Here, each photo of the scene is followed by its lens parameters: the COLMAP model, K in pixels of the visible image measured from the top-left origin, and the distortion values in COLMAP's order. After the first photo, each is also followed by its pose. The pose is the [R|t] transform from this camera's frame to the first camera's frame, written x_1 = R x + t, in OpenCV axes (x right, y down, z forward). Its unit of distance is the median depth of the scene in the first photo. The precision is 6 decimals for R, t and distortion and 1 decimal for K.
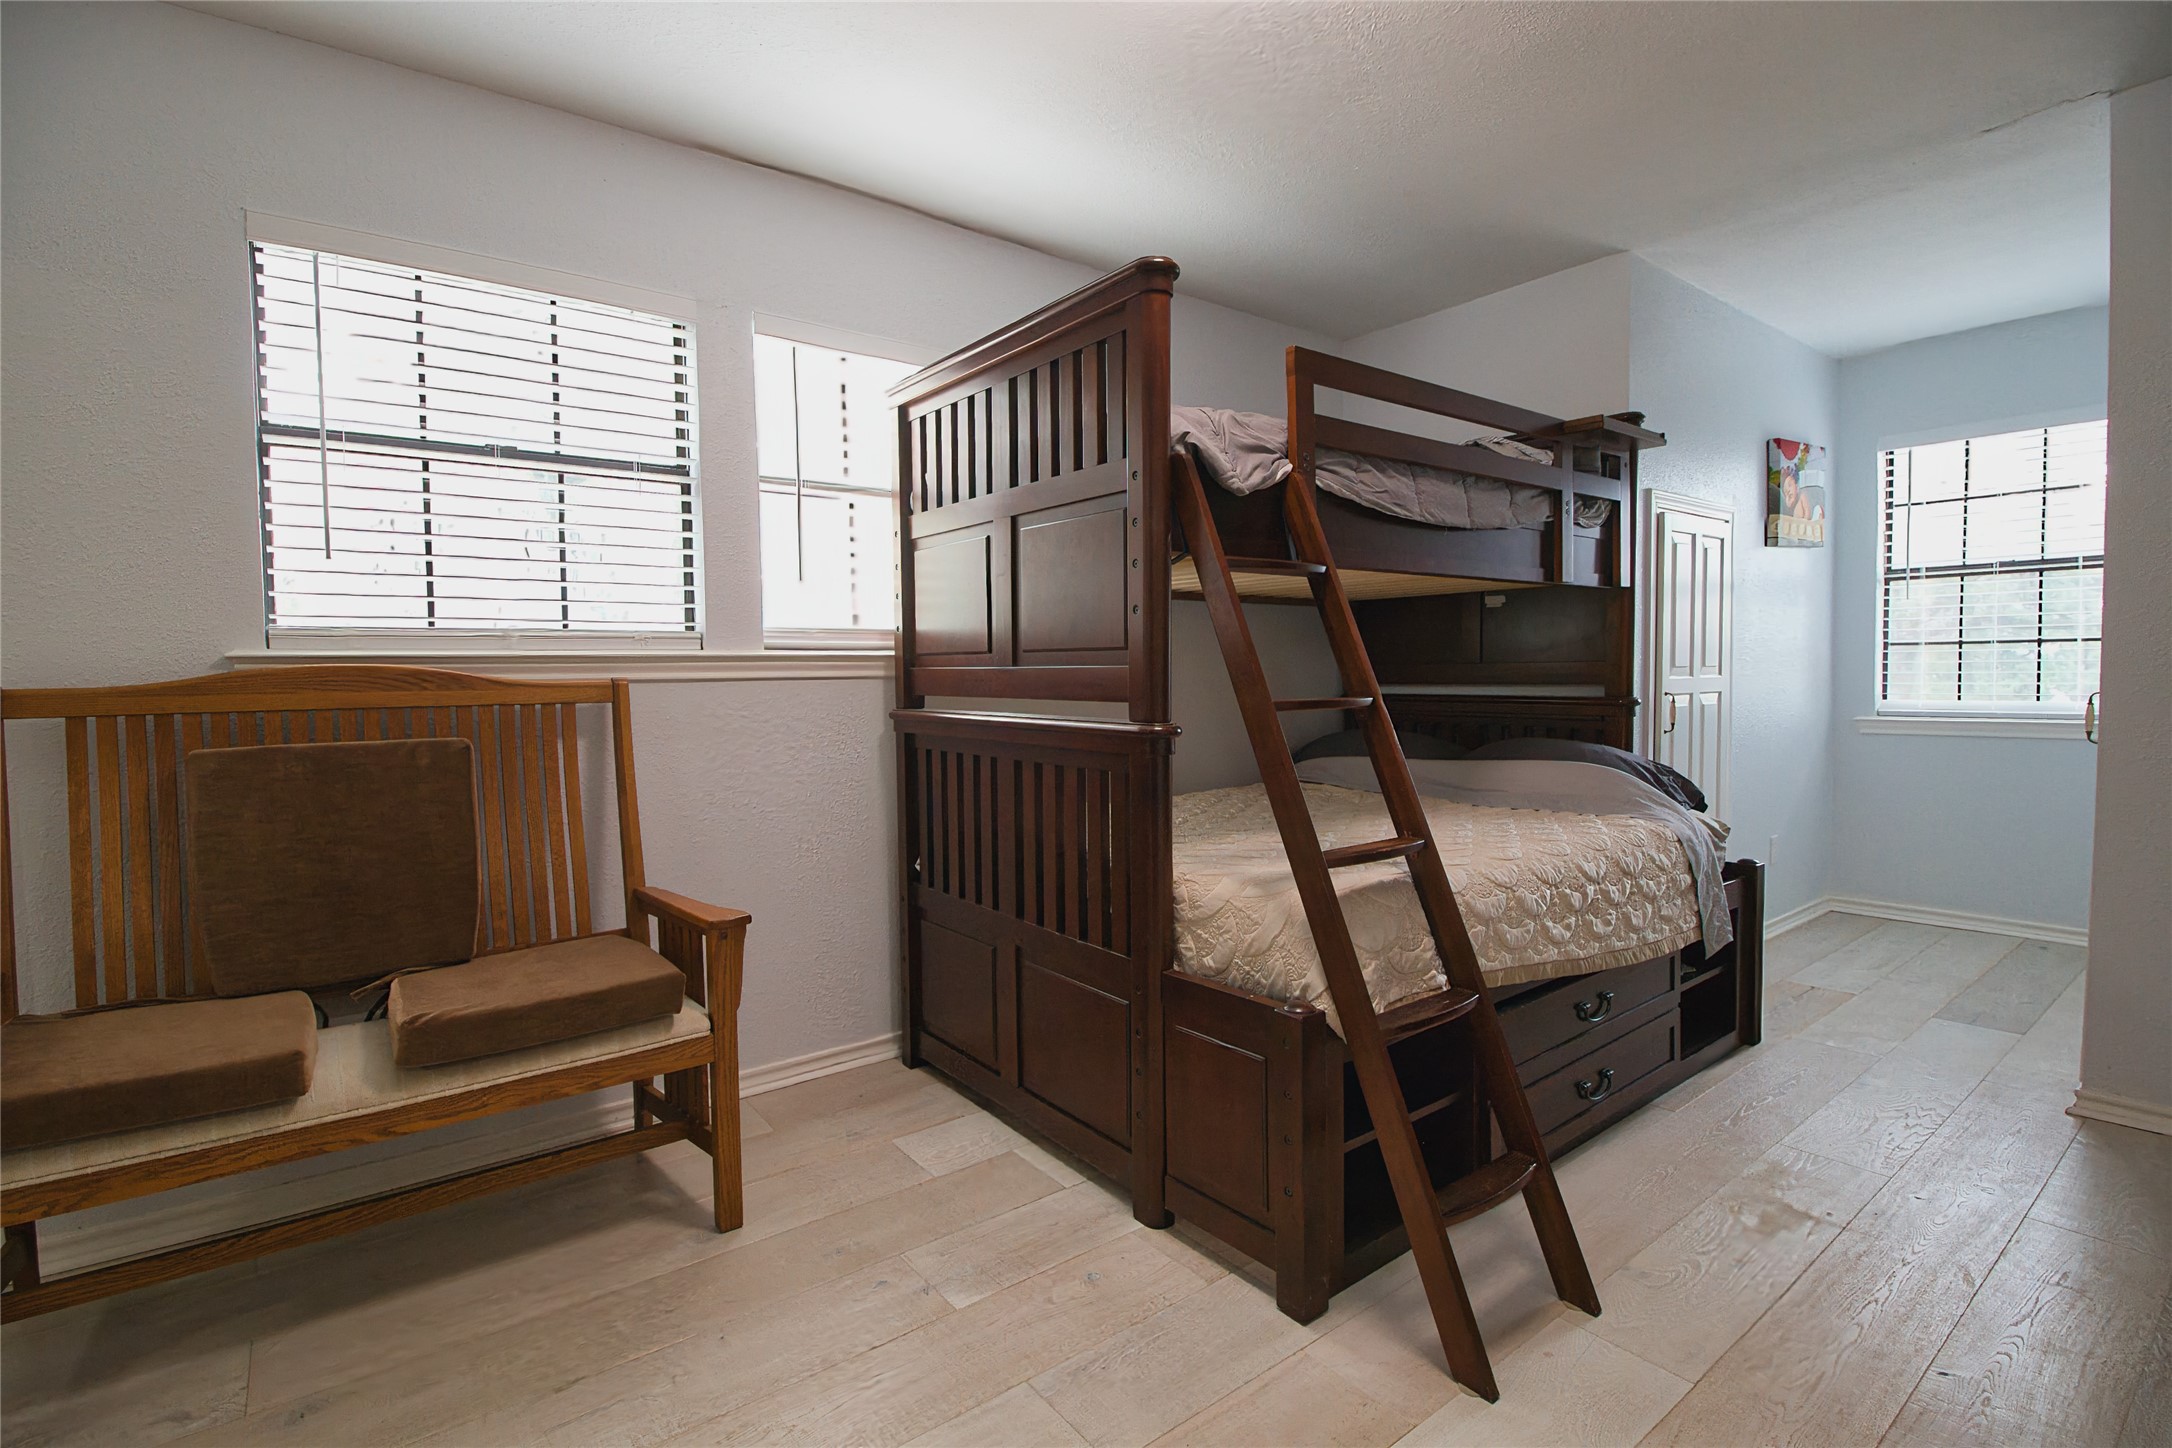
lens RADIAL K [[1007.6, 0, 1080.4], [0, 1007.6, 722.3], [0, 0, 1]] dist [0.000916, -0.012042]
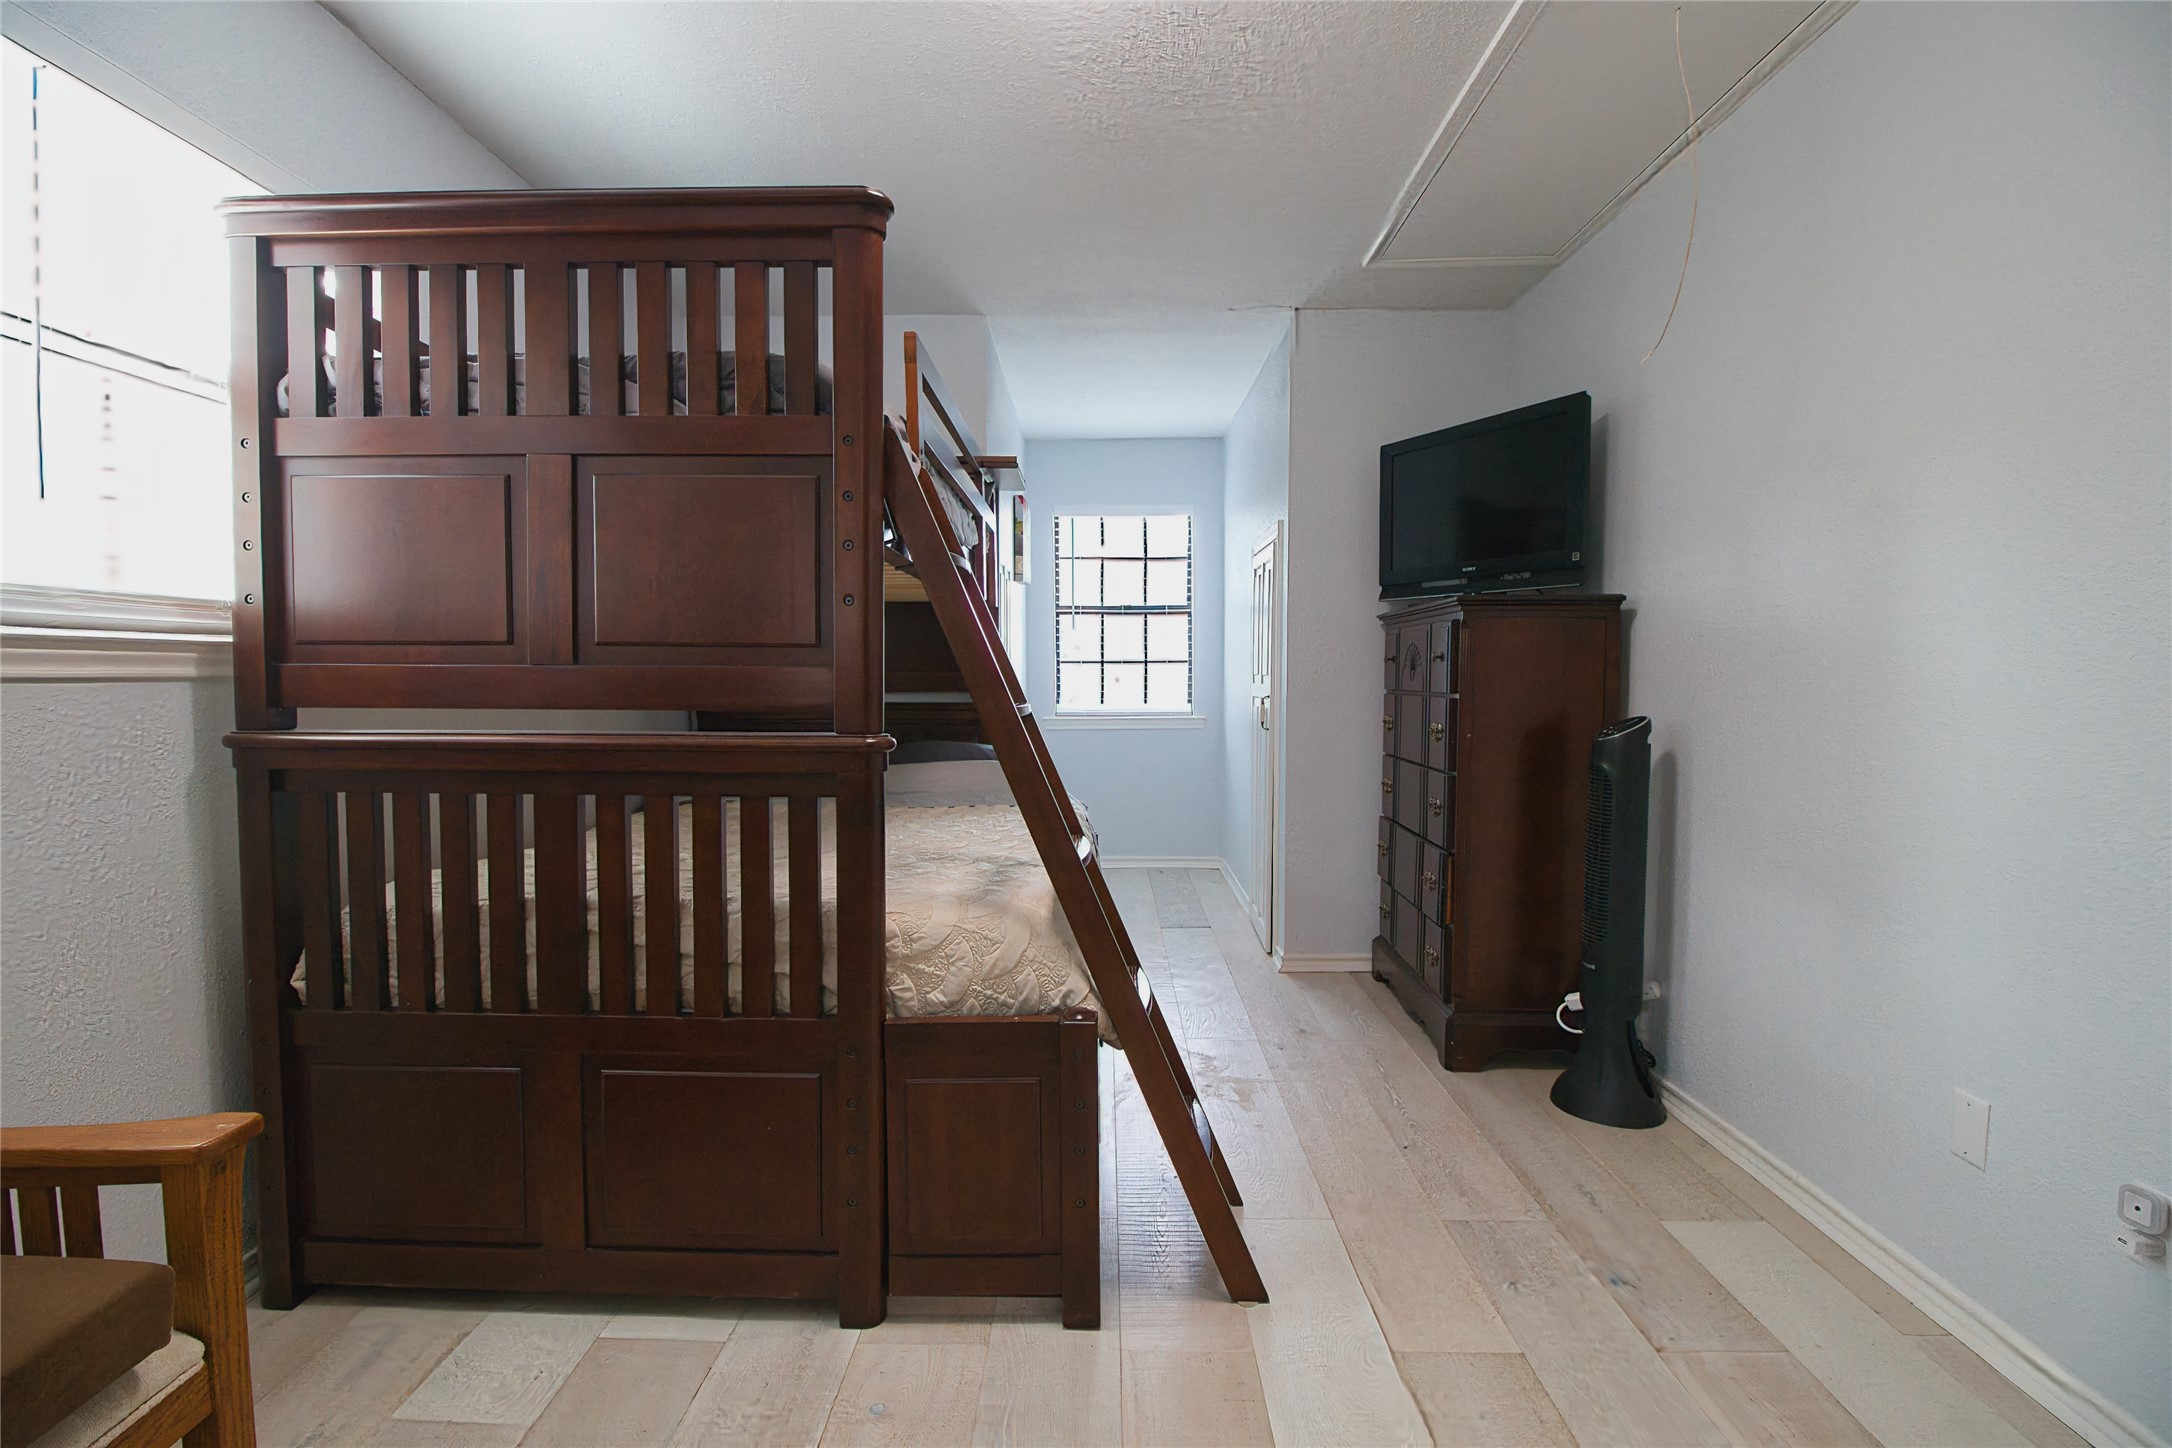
lens RADIAL K [[1007.6, 0, 1080.4], [0, 1007.6, 722.3], [0, 0, 1]] dist [0.000916, -0.012042]
pose [[0.624444, -0.022786, 0.780737, -0.405671], [0.030878, 0.999513, 0.004475, -0.006551], [-0.780459, 0.021314, 0.624844, 0.275074]]
